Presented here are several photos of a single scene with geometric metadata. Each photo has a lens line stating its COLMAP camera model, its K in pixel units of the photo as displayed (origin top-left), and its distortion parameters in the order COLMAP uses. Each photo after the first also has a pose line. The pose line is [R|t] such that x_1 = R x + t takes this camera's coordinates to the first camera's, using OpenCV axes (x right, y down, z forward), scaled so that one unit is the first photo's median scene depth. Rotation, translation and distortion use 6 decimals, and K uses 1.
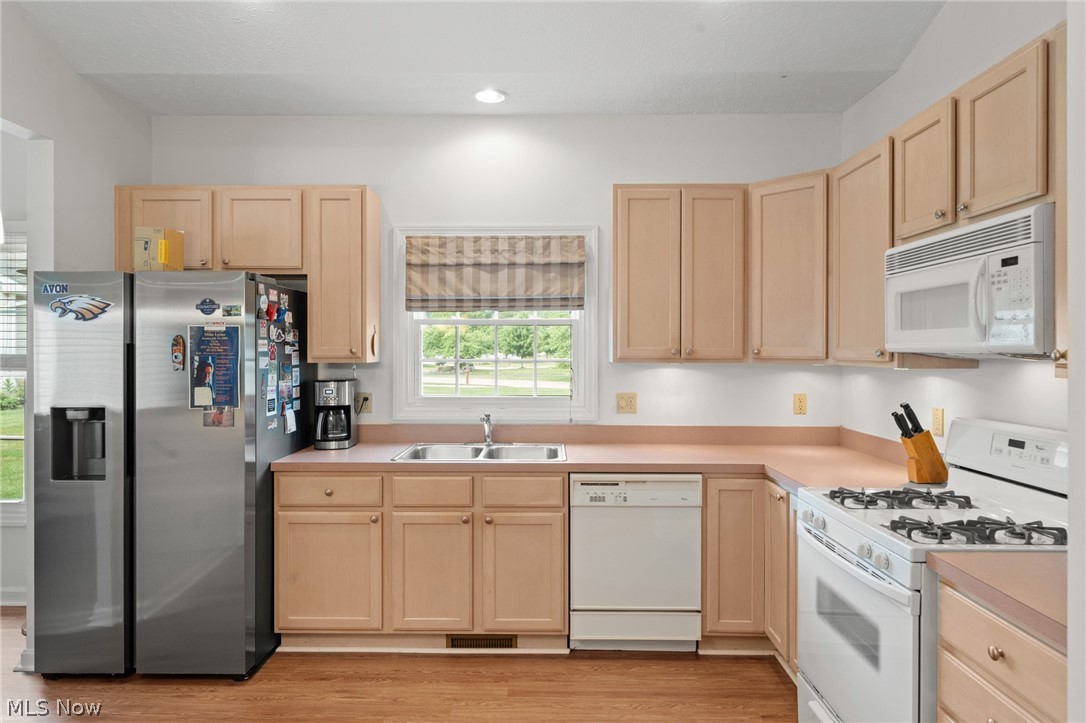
lens RADIAL K [[641.4, 0, 541.0], [0, 641.4, 351.2], [0, 0, 1]] dist [0.002278, 0.000450]
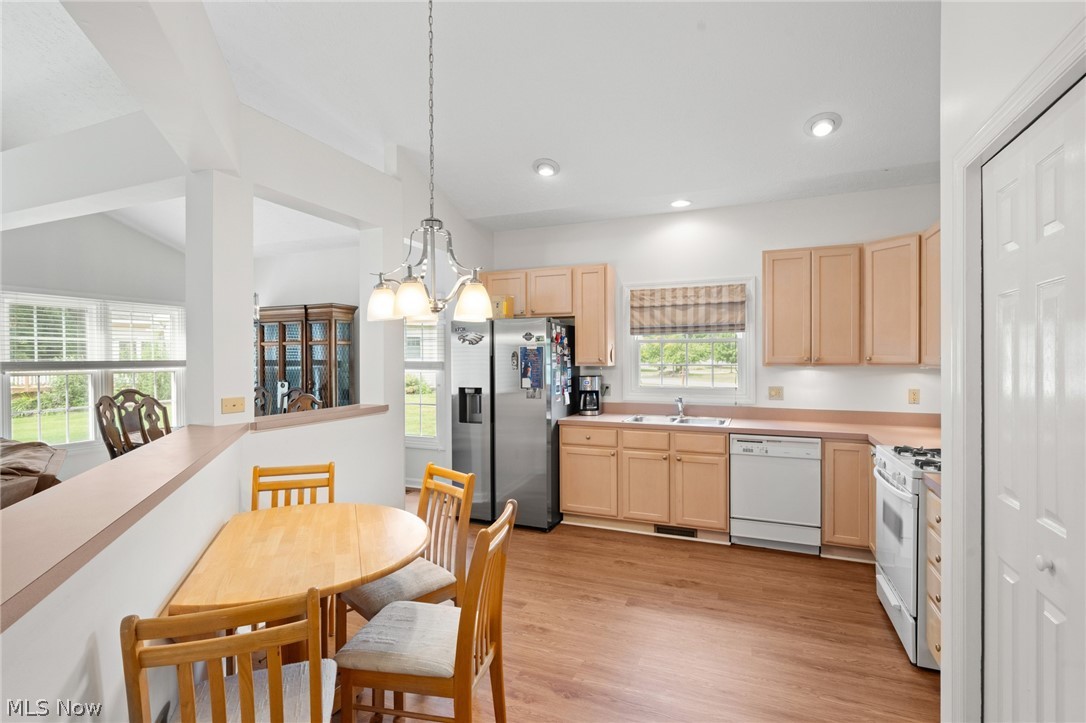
lens RADIAL K [[524.0, 0, 540.1], [0, 524.0, 359.8], [0, 0, 1]] dist [0.000658, 0.000075]
pose [[0.926030, -0.003141, -0.377436, 0.099713], [0.003838, 0.999992, 0.001096, -0.000937], [0.377429, -0.002463, 0.926035, -0.407811]]
